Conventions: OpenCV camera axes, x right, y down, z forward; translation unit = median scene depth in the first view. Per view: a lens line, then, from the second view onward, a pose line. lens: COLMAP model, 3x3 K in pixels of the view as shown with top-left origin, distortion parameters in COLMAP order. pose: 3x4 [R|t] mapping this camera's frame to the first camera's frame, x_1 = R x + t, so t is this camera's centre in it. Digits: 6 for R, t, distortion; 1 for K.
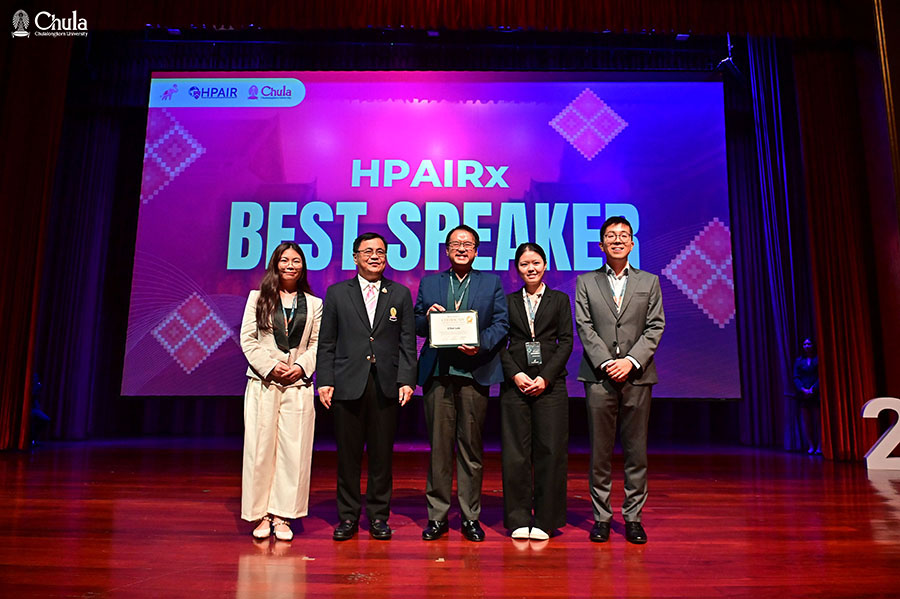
lens RADIAL K [[625.6, 0, 454.9], [0, 625.6, 311.8], [0, 0, 1]] dist [-0.035357, -0.009652]
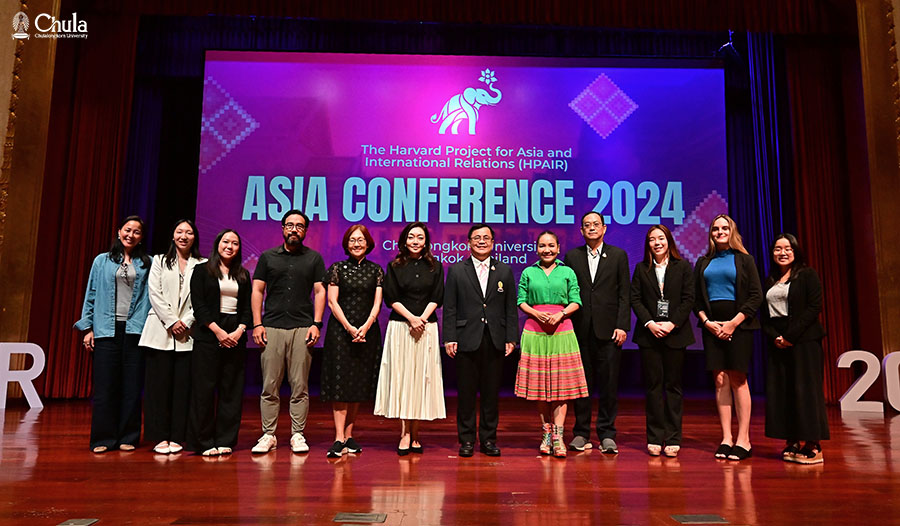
lens RADIAL K [[630.8, 0, 448.7], [0, 630.8, 280.1], [0, 0, 1]] dist [-0.002647, -0.007863]
pose [[0.999355, 0.003317, 0.035766, -0.105317], [-0.004407, 0.999527, 0.030437, -0.020962], [-0.035649, -0.030575, 0.998897, -0.138258]]
